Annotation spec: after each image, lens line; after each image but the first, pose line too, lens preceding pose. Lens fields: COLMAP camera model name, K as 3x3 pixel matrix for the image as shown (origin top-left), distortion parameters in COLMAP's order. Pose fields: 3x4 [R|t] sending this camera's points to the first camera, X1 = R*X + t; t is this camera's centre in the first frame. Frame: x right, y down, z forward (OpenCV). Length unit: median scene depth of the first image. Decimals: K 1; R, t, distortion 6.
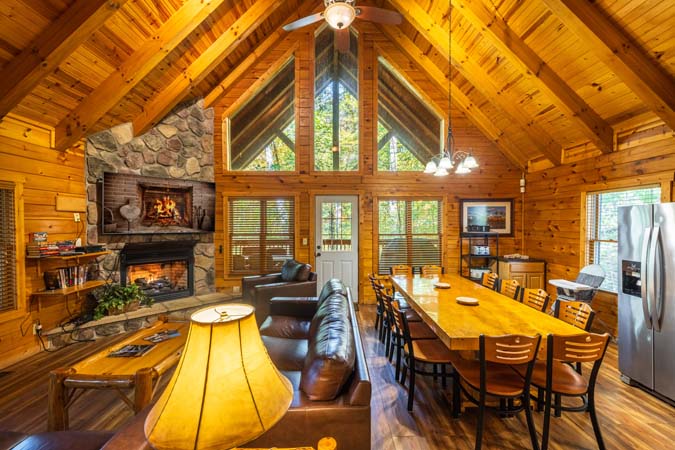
lens RADIAL K [[281.6, 0, 337.5], [0, 281.6, 225.0], [0, 0, 1]] dist [-0.000811, 0.000523]
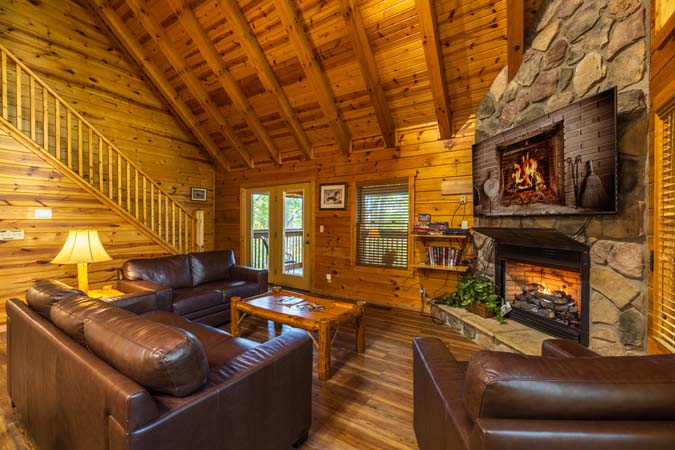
lens RADIAL K [[281.6, 0, 337.5], [0, 281.6, 225.0], [0, 0, 1]] dist [-0.000811, 0.000523]
pose [[-0.553189, 0.006732, -0.833029, 0.120454], [-0.006271, 0.999905, 0.012245, 0.045179], [0.833032, 0.011997, -0.553094, 1.013200]]
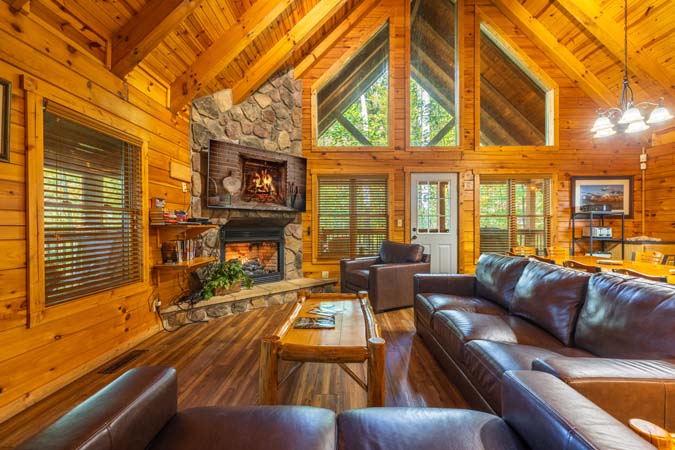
lens RADIAL K [[281.6, 0, 337.5], [0, 281.6, 225.0], [0, 0, 1]] dist [-0.000811, 0.000523]
pose [[0.999536, 0.002673, -0.030329, -0.342905], [-0.002971, 0.999948, -0.009754, 0.088255], [0.030302, 0.009840, 0.999492, 0.087265]]
